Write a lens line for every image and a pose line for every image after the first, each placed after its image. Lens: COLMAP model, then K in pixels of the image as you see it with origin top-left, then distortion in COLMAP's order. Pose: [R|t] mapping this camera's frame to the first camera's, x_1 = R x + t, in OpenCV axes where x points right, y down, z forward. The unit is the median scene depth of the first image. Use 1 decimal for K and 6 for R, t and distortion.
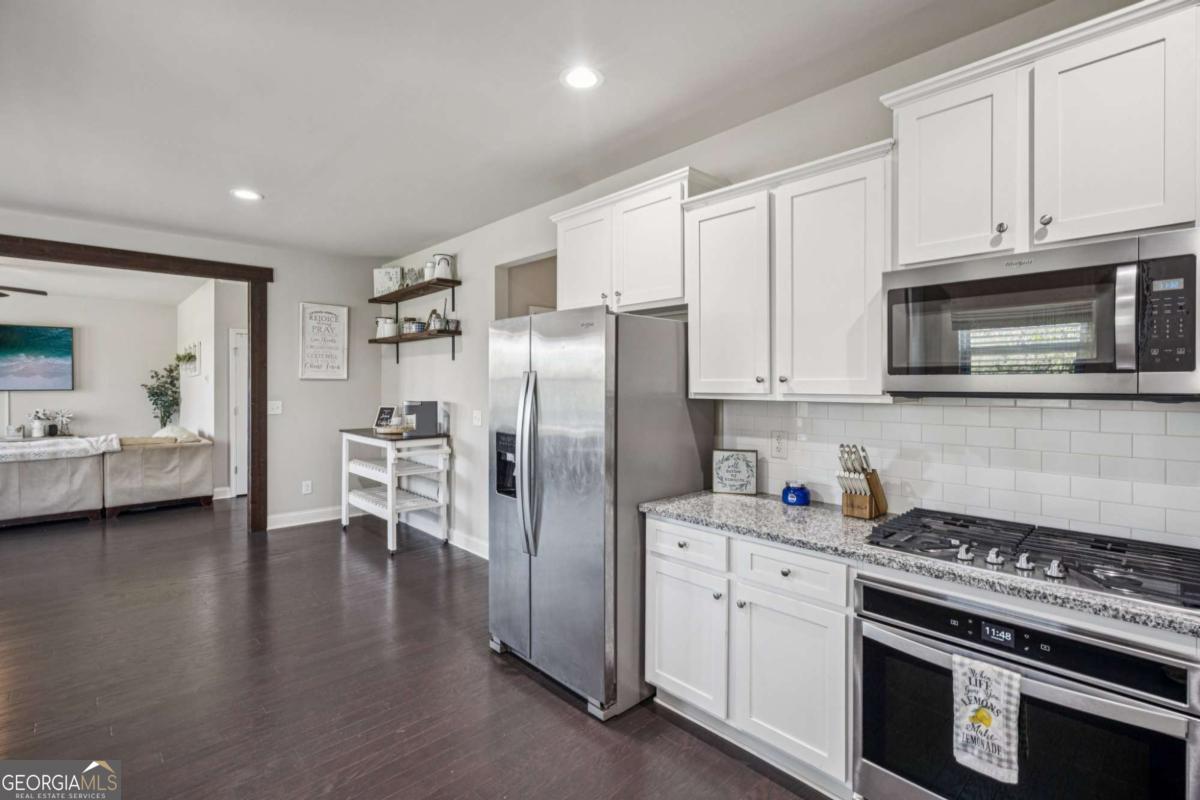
lens RADIAL K [[546.8, 0, 593.6], [0, 546.8, 388.6], [0, 0, 1]] dist [-0.005329, 0.001291]
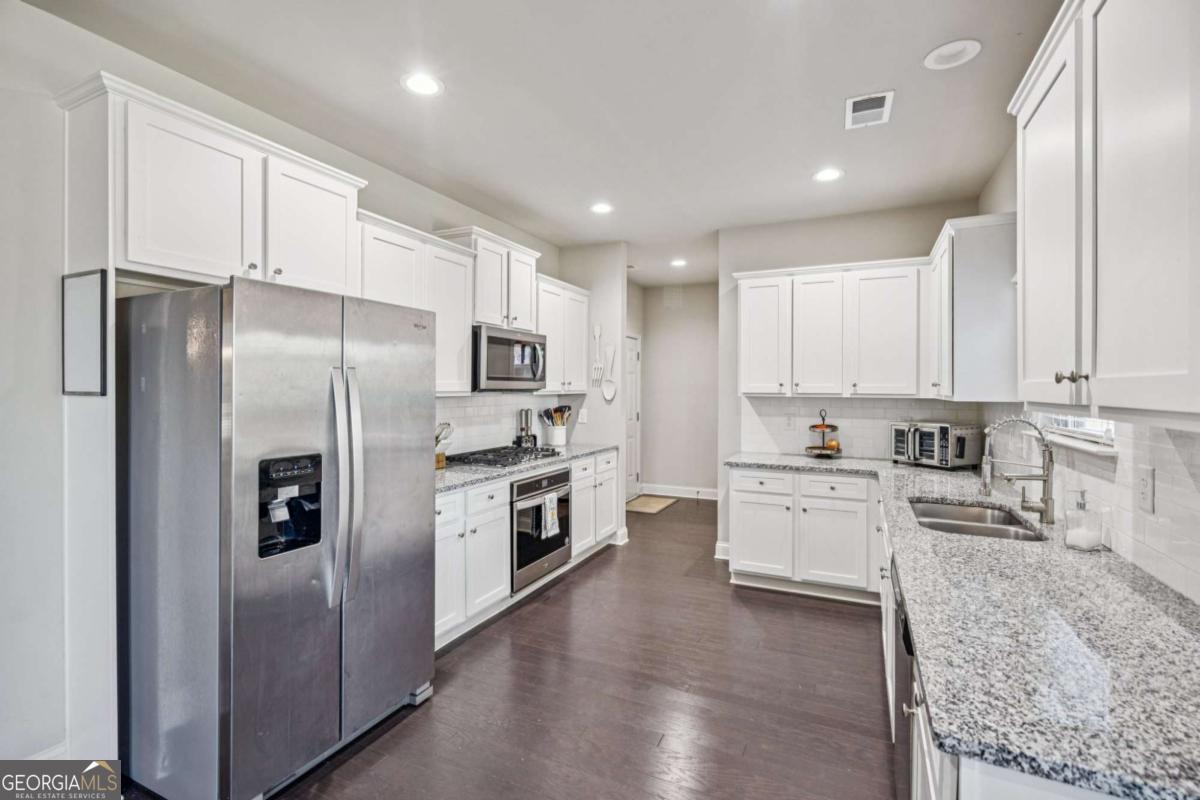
lens RADIAL K [[546.8, 0, 599.1], [0, 546.8, 390.3], [0, 0, 1]] dist [-0.005329, 0.001291]
pose [[-0.372686, -0.008370, 0.927920, -0.453638], [0.000637, 0.999957, 0.009276, -0.002881], [-0.927957, 0.004048, -0.372665, 0.446618]]
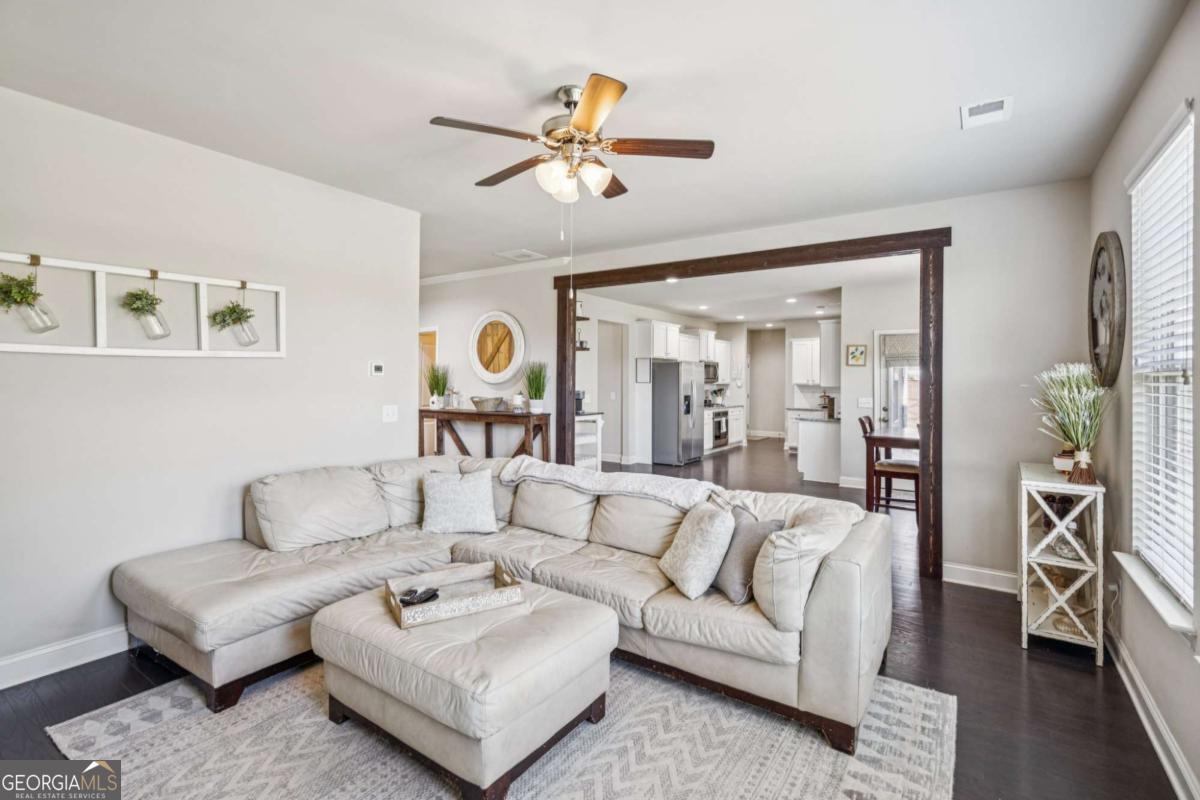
lens RADIAL K [[546.8, 0, 592.9], [0, 546.8, 381.0], [0, 0, 1]] dist [-0.005329, 0.001291]
pose [[-0.214915, -0.005851, 0.976615, -1.593328], [-0.003131, 0.999981, 0.005302, -0.010109], [-0.976628, -0.001919, -0.214929, 1.114631]]
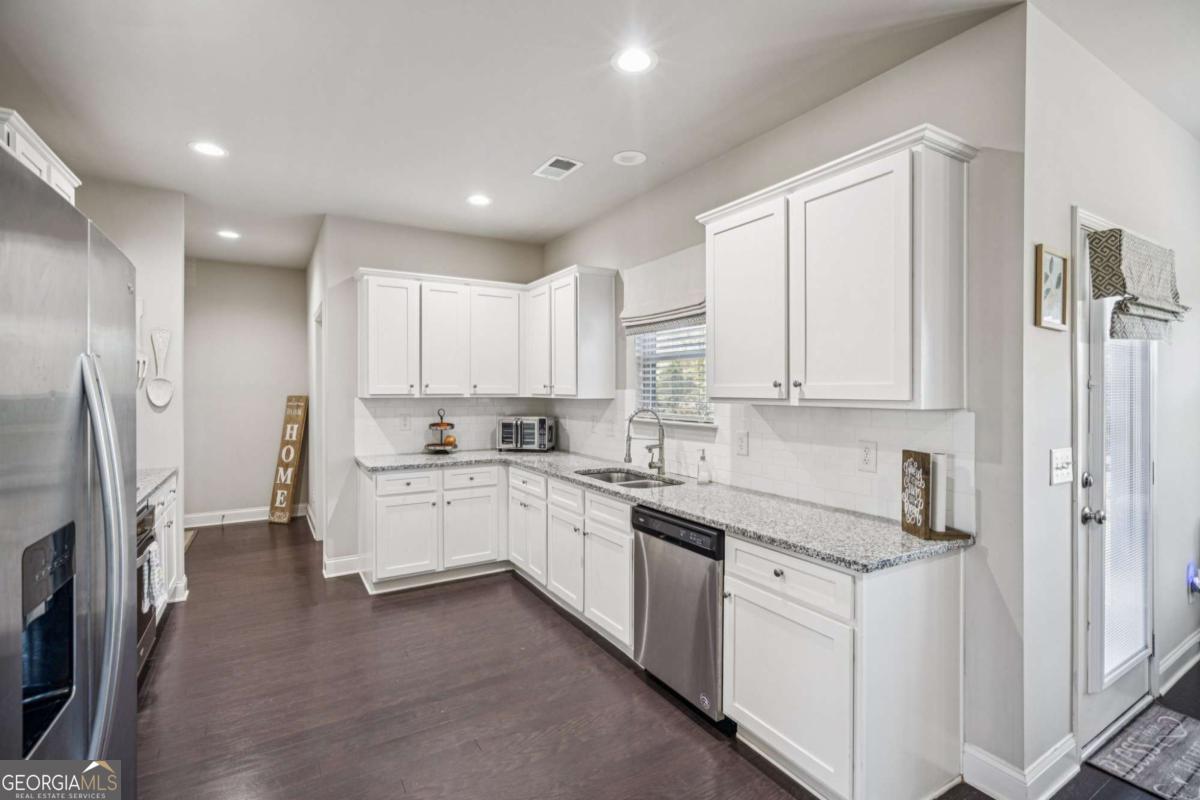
lens RADIAL K [[546.8, 0, 594.7], [0, 546.8, 391.9], [0, 0, 1]] dist [-0.005329, 0.001291]
pose [[-0.979169, -0.005167, 0.202980, -0.269005], [-0.003013, 0.999936, 0.010920, -0.004218], [-0.203024, 0.010081, -0.979122, 0.621798]]
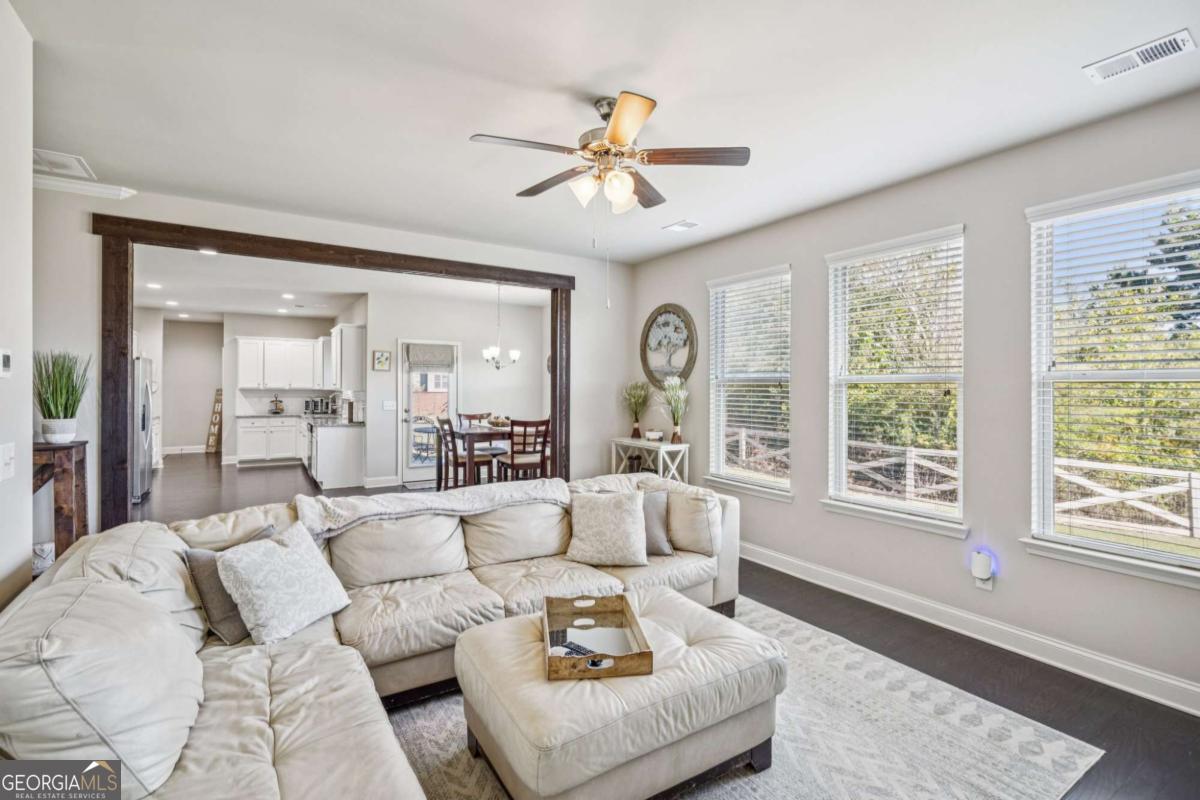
lens RADIAL K [[546.8, 0, 592.4], [0, 546.8, 386.5], [0, 0, 1]] dist [-0.005329, 0.001291]
pose [[-0.983338, -0.007151, 0.181644, -1.236386], [-0.006473, 0.999970, 0.004326, -0.010776], [-0.181670, 0.003079, -0.983355, 1.470690]]
